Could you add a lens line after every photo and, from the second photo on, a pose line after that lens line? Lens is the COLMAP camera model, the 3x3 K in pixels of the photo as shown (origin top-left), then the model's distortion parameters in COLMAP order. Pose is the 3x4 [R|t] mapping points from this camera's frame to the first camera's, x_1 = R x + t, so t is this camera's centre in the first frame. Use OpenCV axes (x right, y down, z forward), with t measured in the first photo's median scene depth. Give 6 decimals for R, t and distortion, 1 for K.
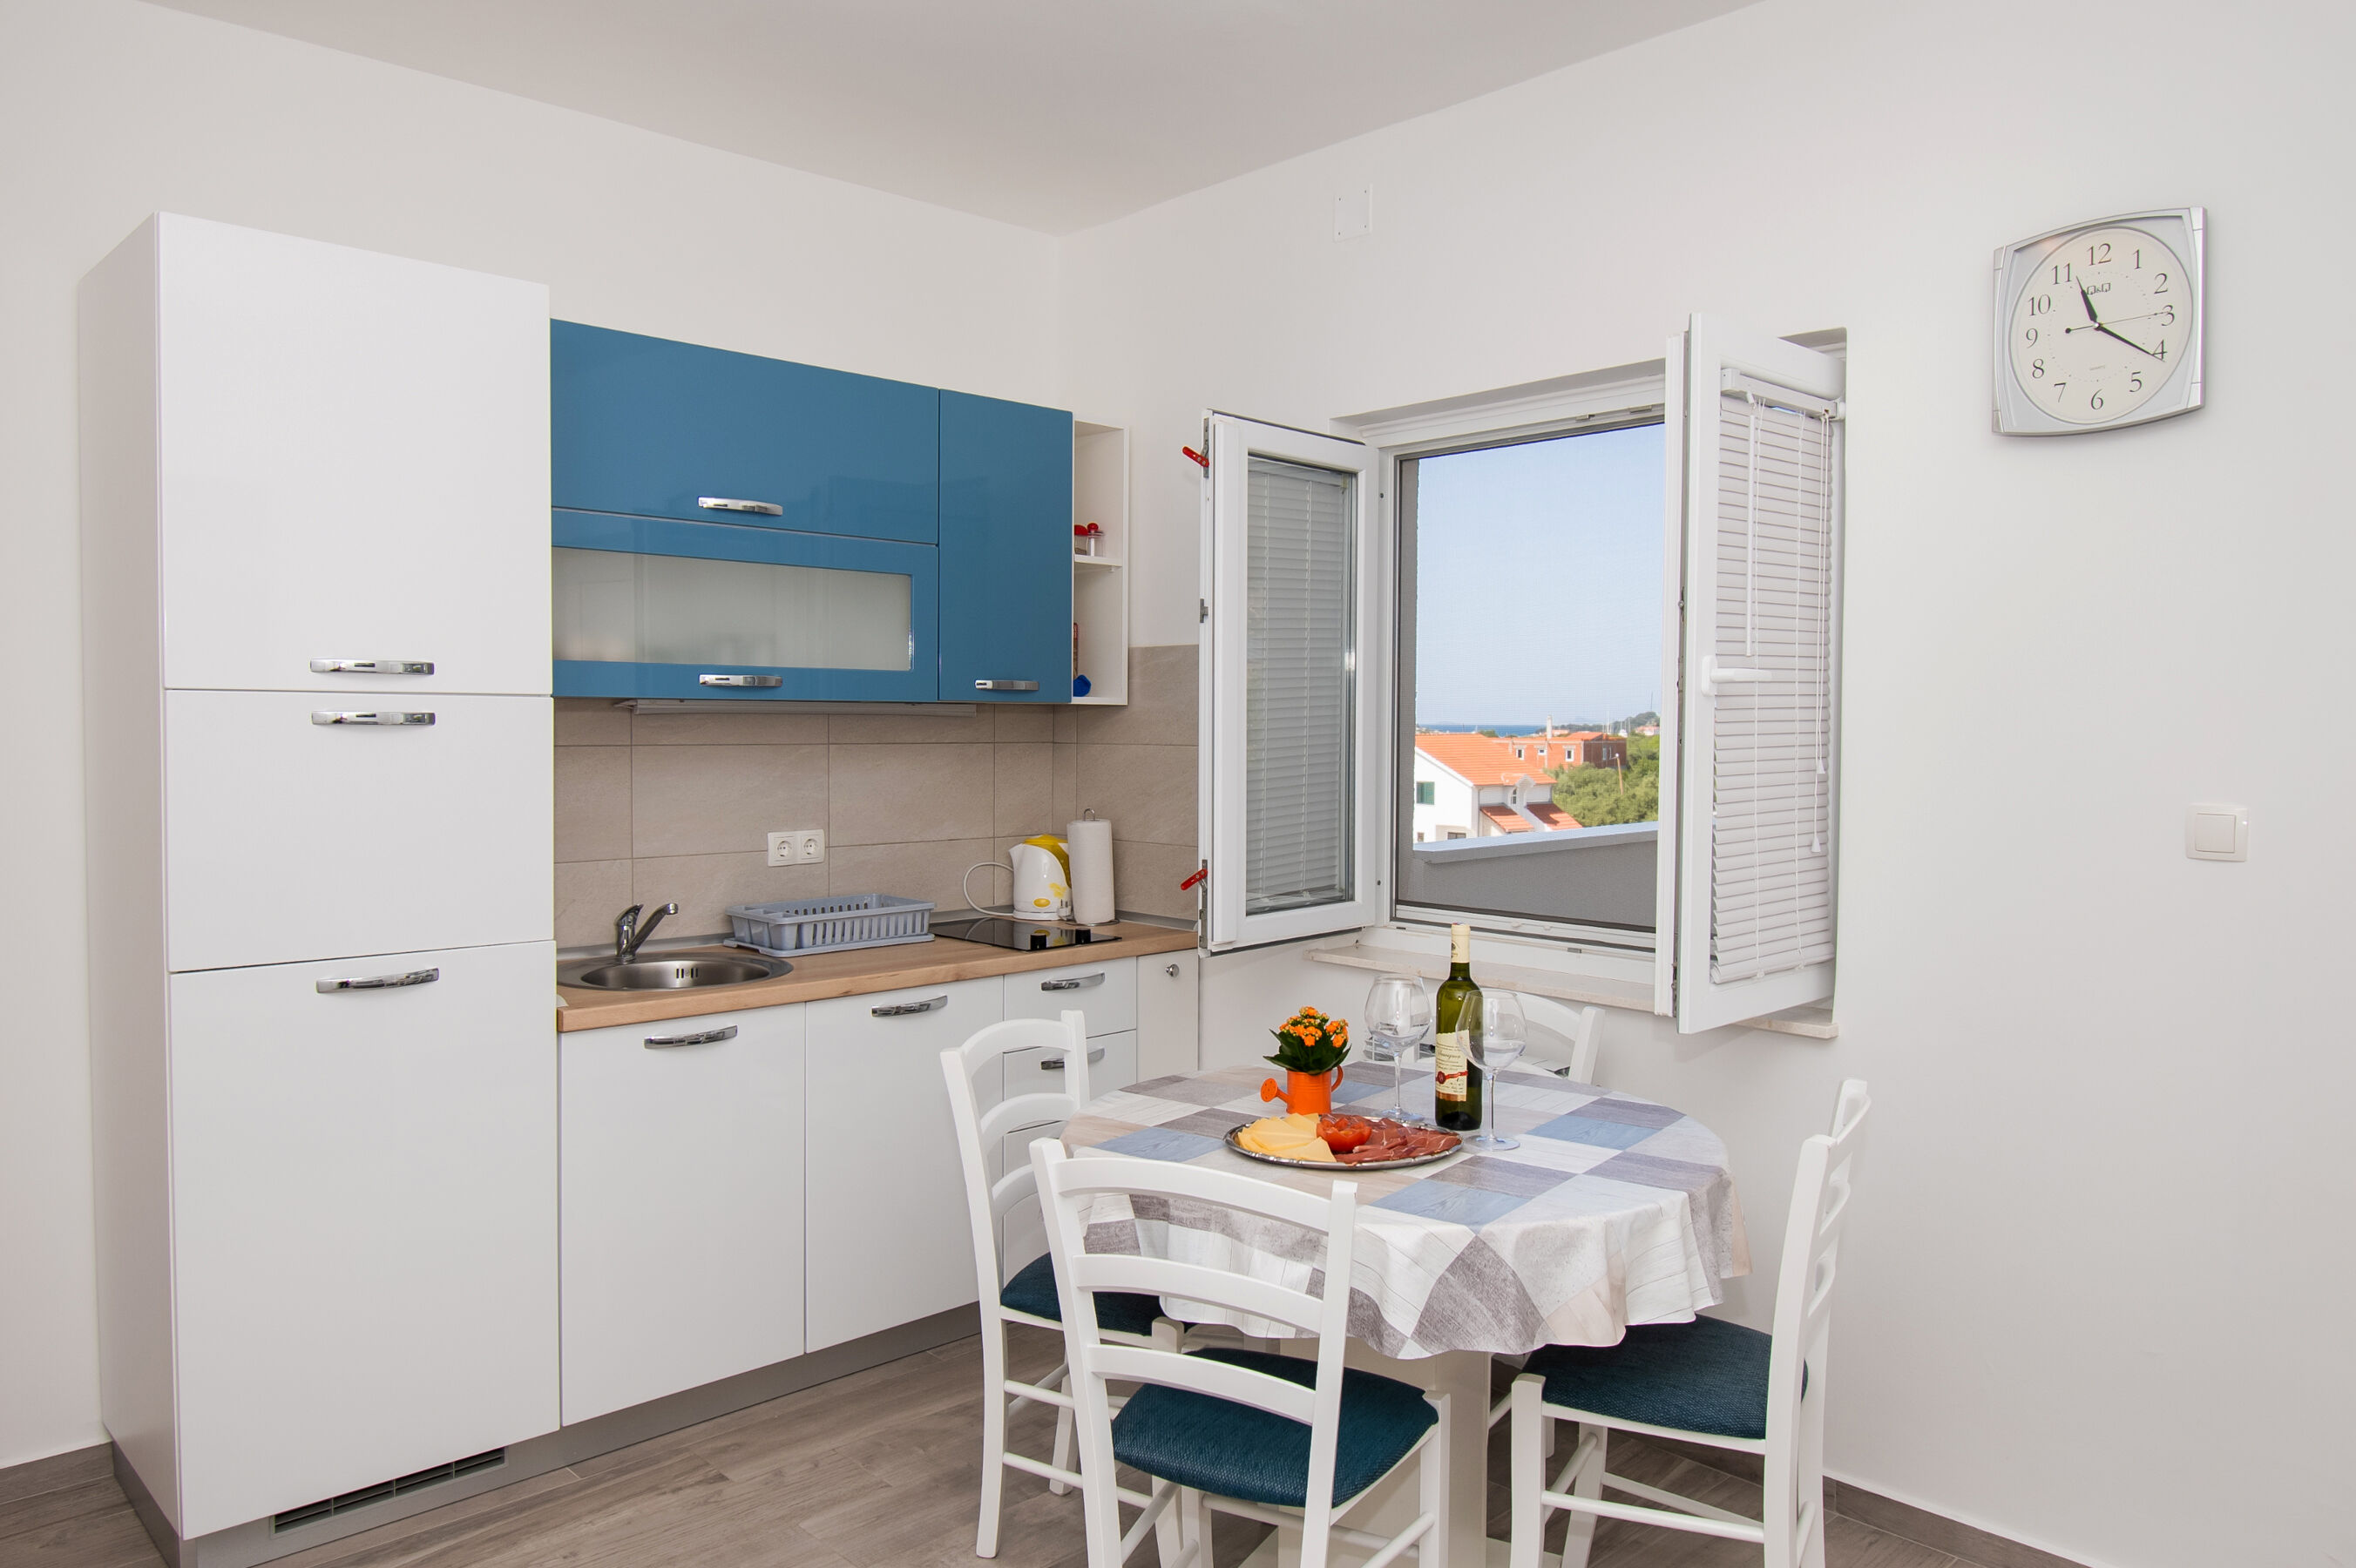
lens RADIAL K [[1605.8, 0, 1159.6], [0, 1605.8, 779.3], [0, 0, 1]] dist [-0.013098, 0.015483]
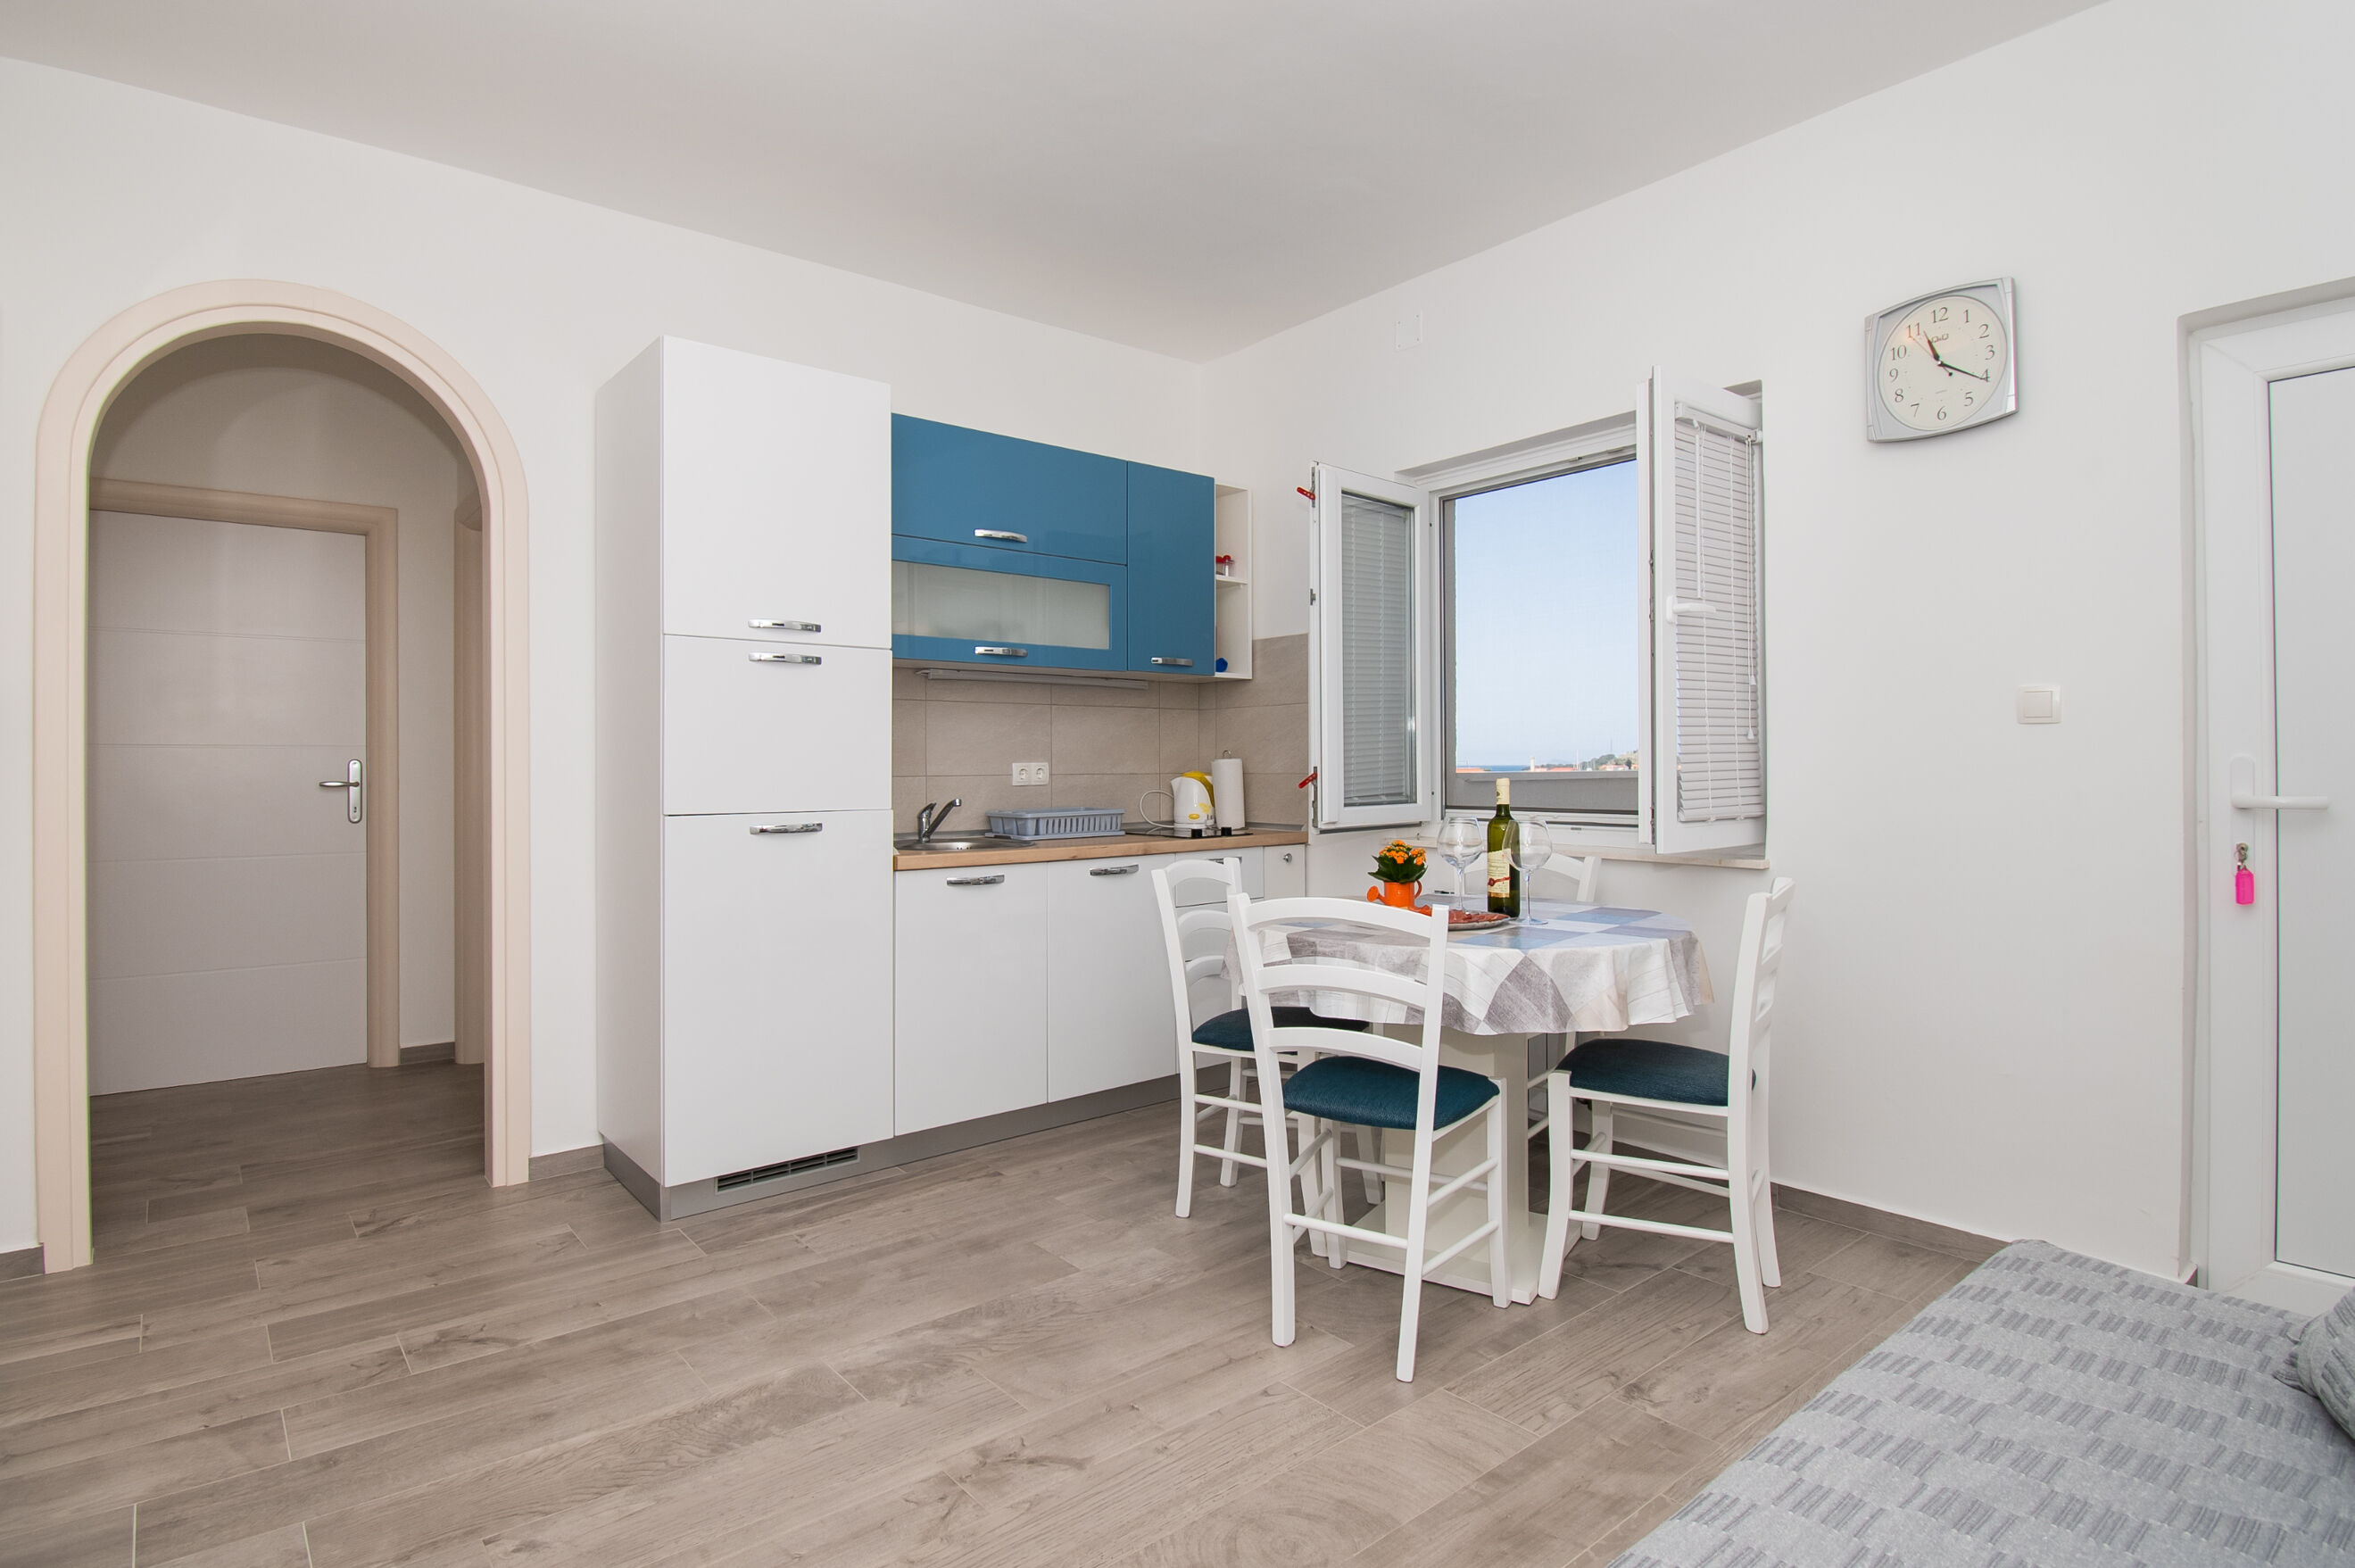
lens RADIAL K [[1193.3, 0, 1140.1], [0, 1193.3, 762.3], [0, 0, 1]] dist [0.004901, -0.005500]
pose [[0.996880, -0.010492, -0.078226, -0.051718], [0.007135, 0.999047, -0.043072, 0.103010], [0.078604, 0.042379, 0.996005, -0.108208]]
